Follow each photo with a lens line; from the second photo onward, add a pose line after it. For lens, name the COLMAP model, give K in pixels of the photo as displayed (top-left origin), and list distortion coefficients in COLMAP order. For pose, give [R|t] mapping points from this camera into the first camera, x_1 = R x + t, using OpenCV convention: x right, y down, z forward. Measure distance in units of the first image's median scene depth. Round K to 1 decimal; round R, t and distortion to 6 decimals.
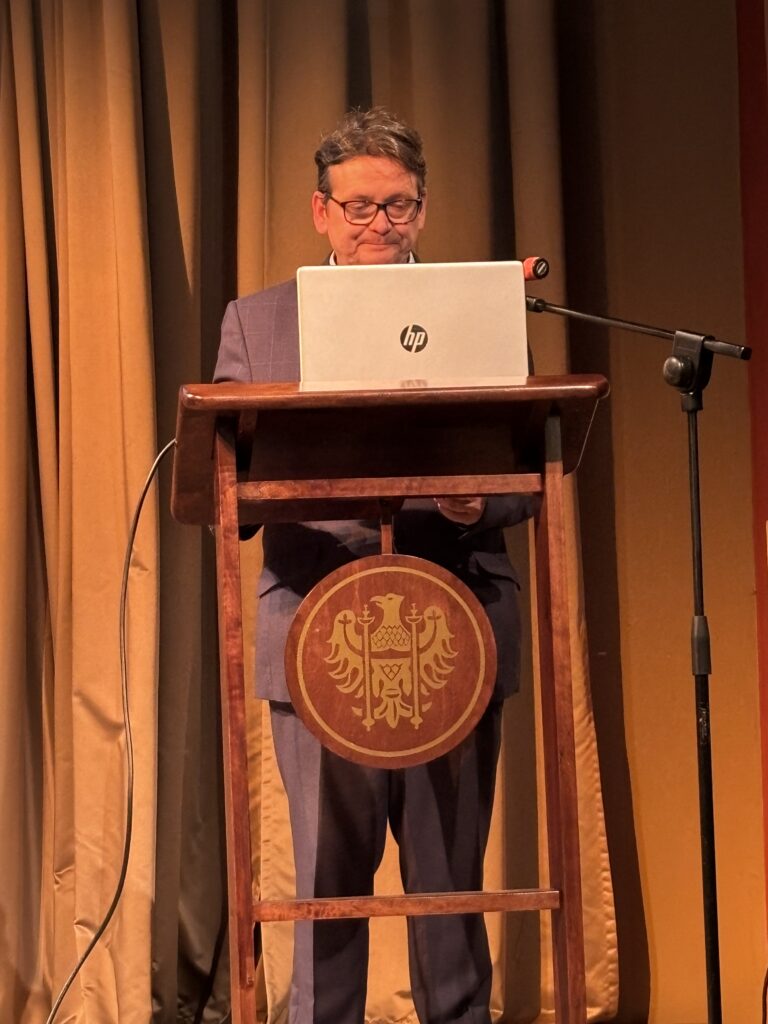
lens RADIAL K [[3203.4, 0, 380.0], [0, 3203.4, 509.0], [0, 0, 1]] dist [0.137200, 0.000000]
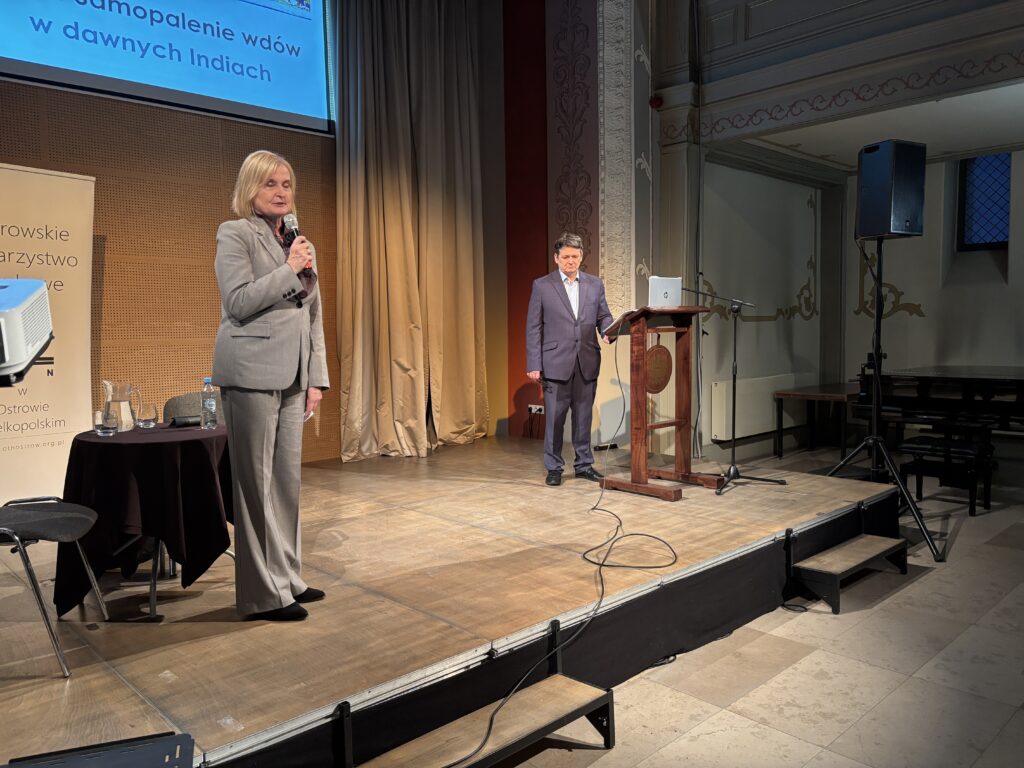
lens RADIAL K [[772.5, 0, 520.5], [0, 772.5, 392.8], [0, 0, 1]] dist [0.044528, -0.047958]
pose [[0.809130, -0.026217, 0.587044, -0.760226], [-0.059043, 0.990321, 0.125608, -0.041886], [-0.584656, -0.136294, 0.799751, 0.267514]]
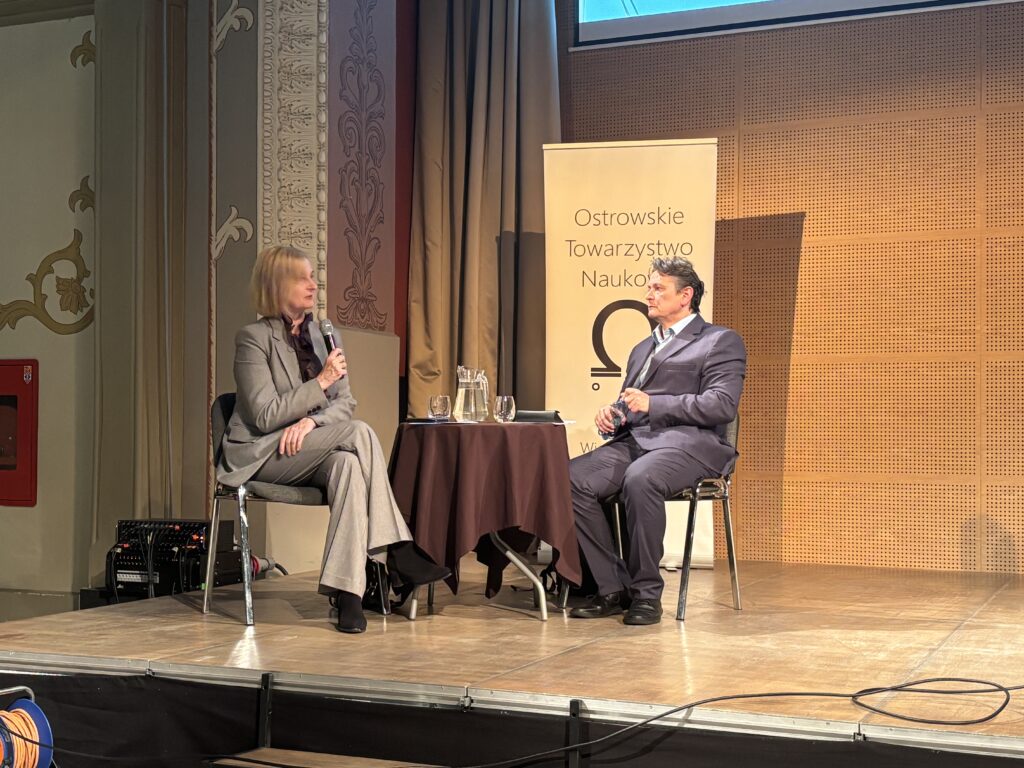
lens RADIAL K [[1455.0, 0, 511.7], [0, 1455.0, 402.6], [0, 0, 1]] dist [0.107119, 0.000000]
pose [[0.853593, 0.031543, -0.519984, -0.051197], [0.004680, 0.997661, 0.068202, 0.002789], [0.520919, -0.060650, 0.851449, 0.068282]]
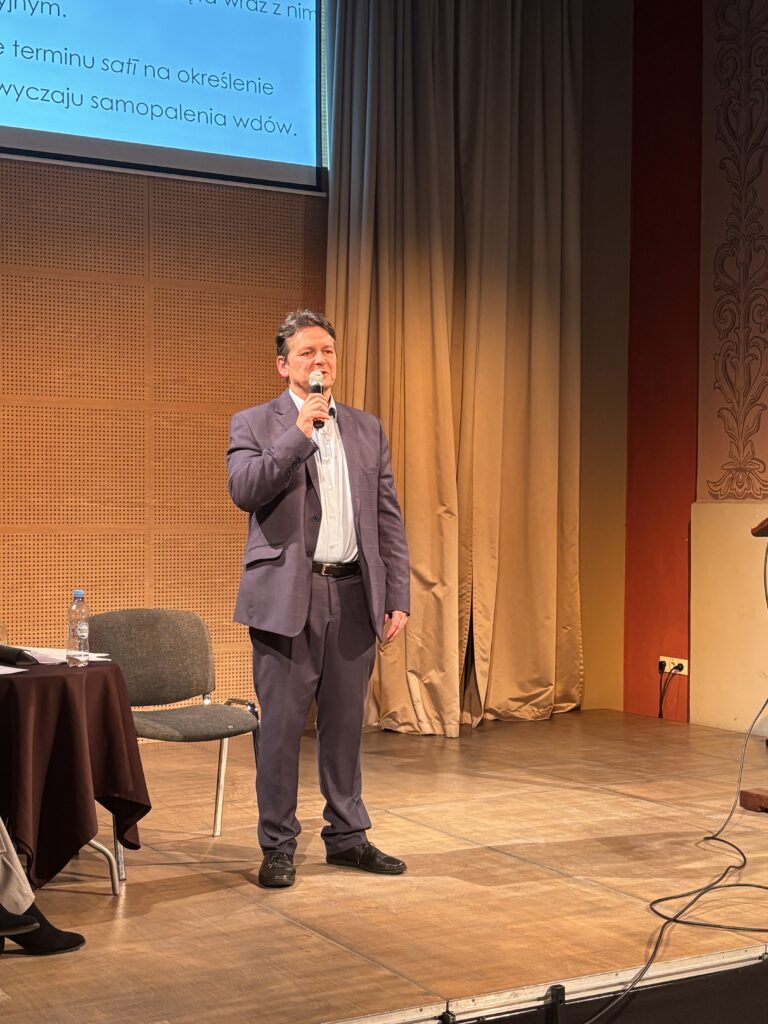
lens RADIAL K [[1533.6, 0, 360.2], [0, 1533.6, 540.0], [0, 0, 1]] dist [0.080043, 0.000000]
pose [[0.927474, 0.030938, 0.372605, -0.774383], [-0.066626, 0.994296, 0.083284, -0.070470], [-0.367903, -0.102069, 0.924245, 0.061581]]
